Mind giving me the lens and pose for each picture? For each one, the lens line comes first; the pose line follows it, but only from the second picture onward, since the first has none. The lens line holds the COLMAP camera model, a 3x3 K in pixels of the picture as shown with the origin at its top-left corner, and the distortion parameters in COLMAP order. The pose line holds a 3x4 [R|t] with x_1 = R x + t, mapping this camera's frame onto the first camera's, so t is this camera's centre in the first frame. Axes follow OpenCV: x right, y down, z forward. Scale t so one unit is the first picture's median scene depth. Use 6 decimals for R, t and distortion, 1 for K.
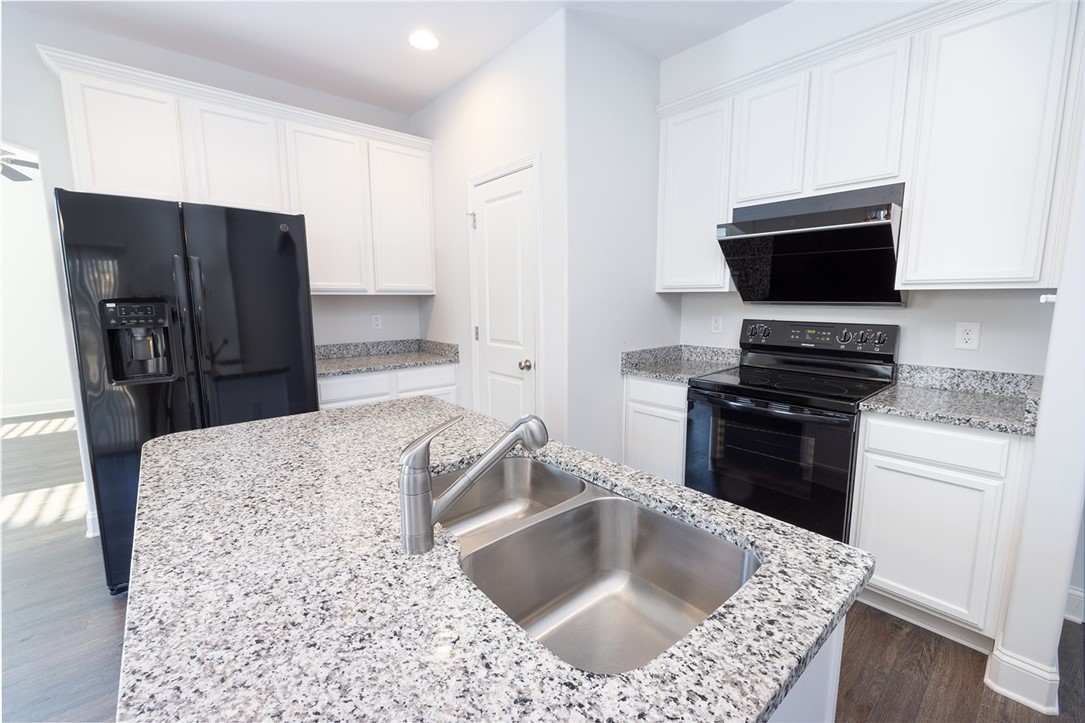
lens RADIAL K [[442.5, 0, 541.1], [0, 442.5, 354.4], [0, 0, 1]] dist [-0.002622, -0.000147]
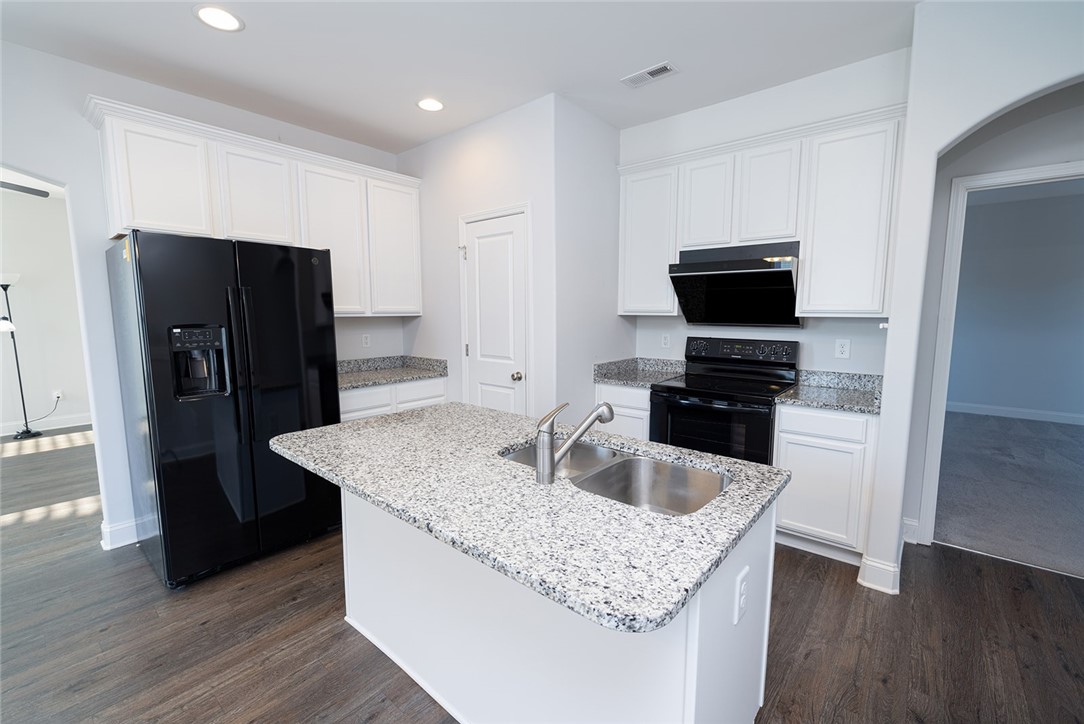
lens RADIAL K [[442.0, 0, 539.1], [0, 442.0, 359.7], [0, 0, 1]] dist [-0.002622, -0.000147]
pose [[0.988694, -0.014580, 0.149239, -0.185513], [0.017303, 0.999706, -0.016963, -0.000041], [-0.148948, 0.019354, 0.988656, -0.226804]]
